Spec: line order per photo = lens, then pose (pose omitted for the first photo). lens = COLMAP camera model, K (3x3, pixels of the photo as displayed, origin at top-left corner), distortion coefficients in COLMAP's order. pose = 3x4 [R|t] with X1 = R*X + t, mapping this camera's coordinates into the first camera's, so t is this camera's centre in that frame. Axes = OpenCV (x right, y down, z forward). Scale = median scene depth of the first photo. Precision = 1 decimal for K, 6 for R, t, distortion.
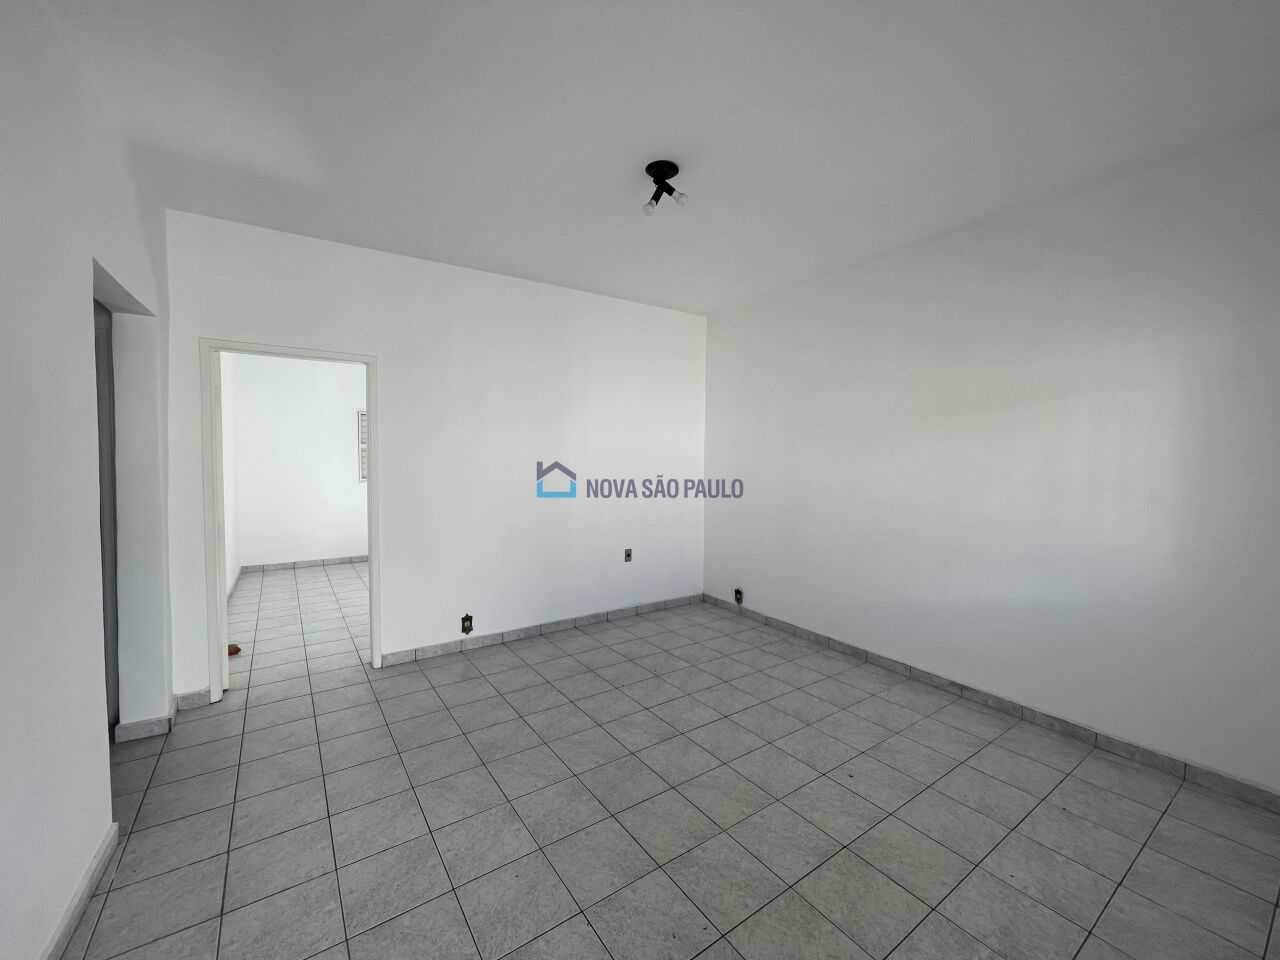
lens RADIAL K [[511.8, 0, 640.0], [0, 511.8, 480.0], [0, 0, 1]] dist [0.001893, 0.000094]
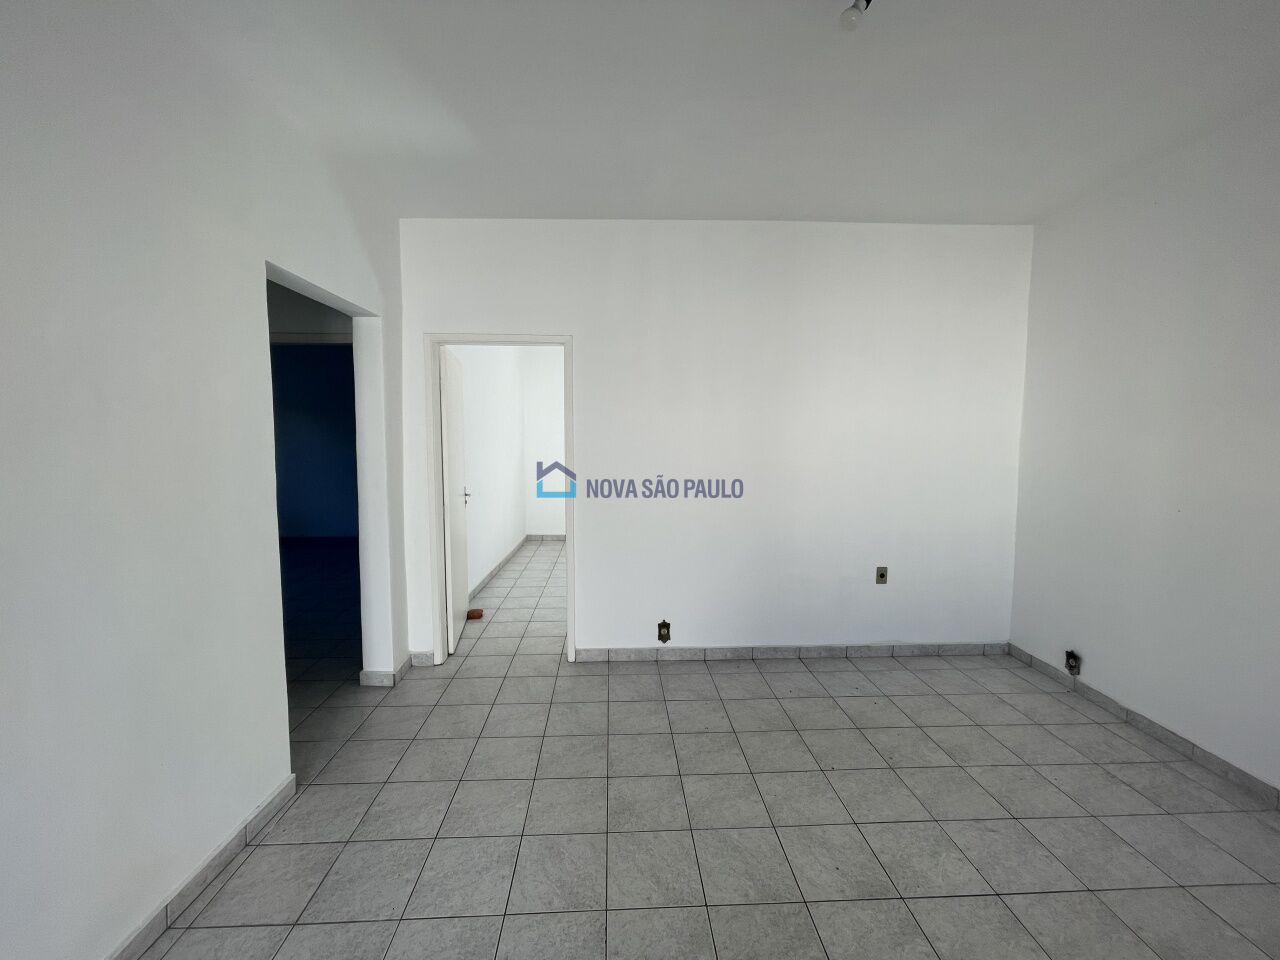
lens RADIAL K [[519.0, 0, 641.2], [0, 519.0, 476.8], [0, 0, 1]] dist [0.001475, 0.000122]
pose [[0.847963, 0.039431, -0.528586, 0.092812], [-0.024189, 0.999069, 0.035724, -0.016501], [0.529503, -0.017506, 0.848127, 0.231481]]
